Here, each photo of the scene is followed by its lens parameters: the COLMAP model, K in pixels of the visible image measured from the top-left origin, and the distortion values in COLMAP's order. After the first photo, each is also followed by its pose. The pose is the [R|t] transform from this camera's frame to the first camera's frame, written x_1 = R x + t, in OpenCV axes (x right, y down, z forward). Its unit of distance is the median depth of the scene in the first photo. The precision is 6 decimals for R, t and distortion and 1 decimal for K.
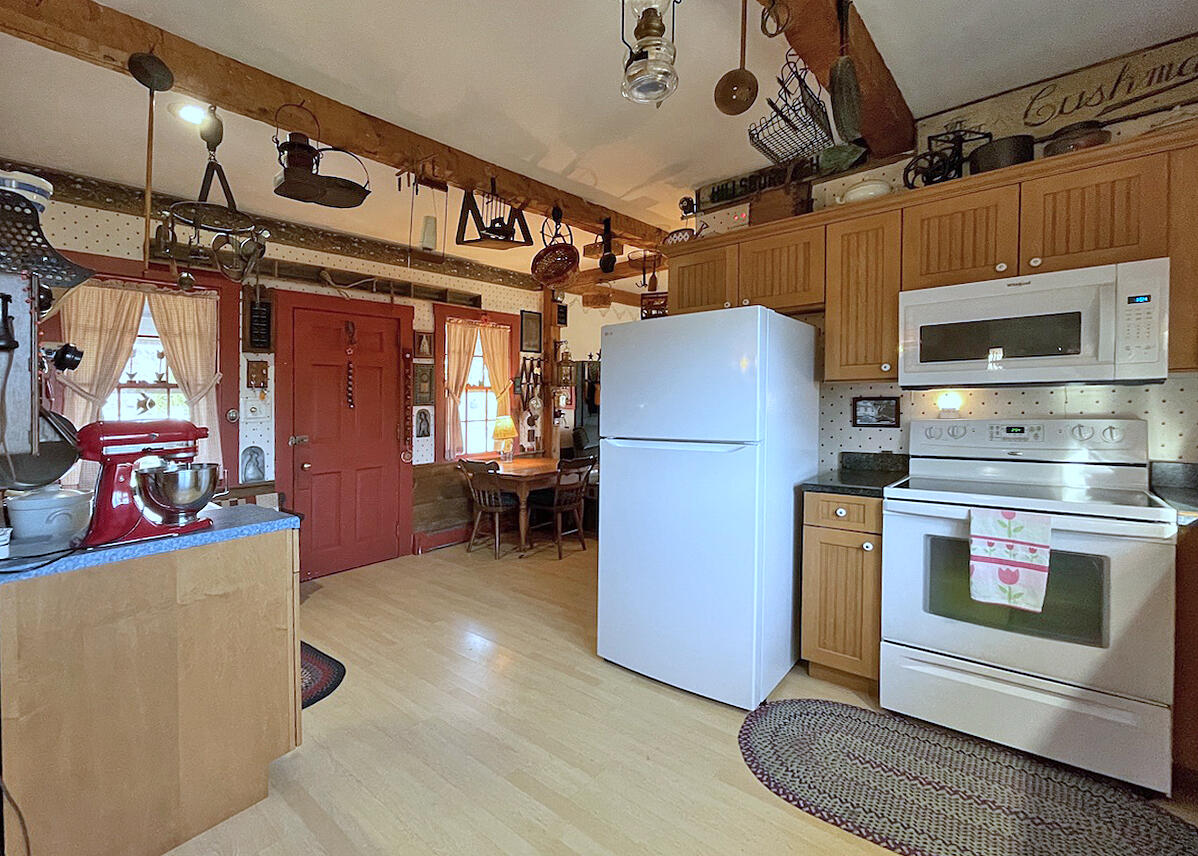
lens RADIAL K [[539.1, 0, 498.1], [0, 539.1, 430.2], [0, 0, 1]] dist [-0.006260, 0.000218]
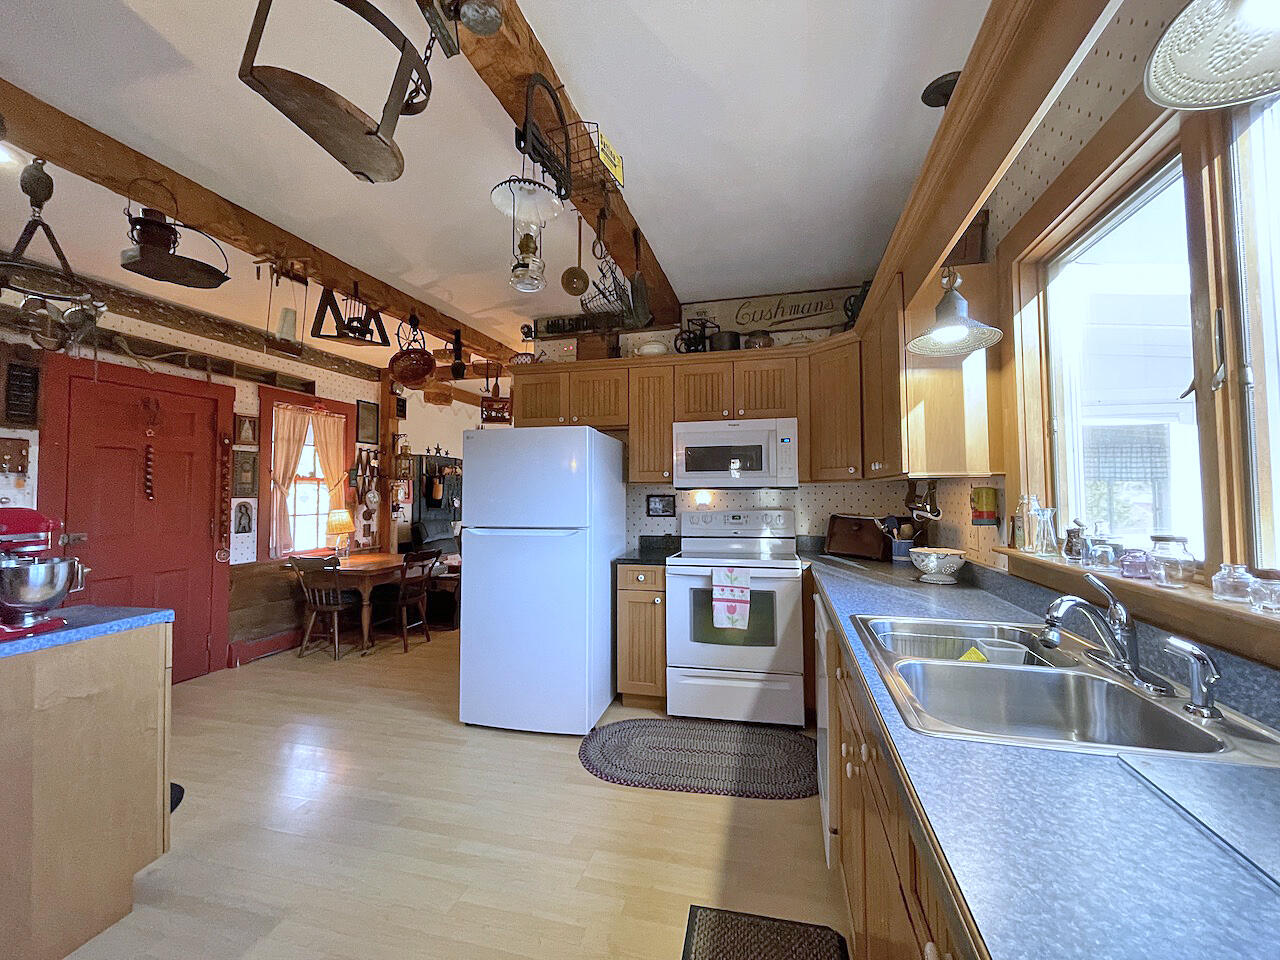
lens RADIAL K [[520.0, 0, 640.0], [0, 520.0, 480.0], [0, 0, 1]] dist [-0.001143, -0.000103]
pose [[0.843091, 0.028877, 0.536994, -0.070466], [0.016559, 0.996690, -0.079594, 0.006381], [-0.537515, 0.075997, 0.839822, -0.109645]]
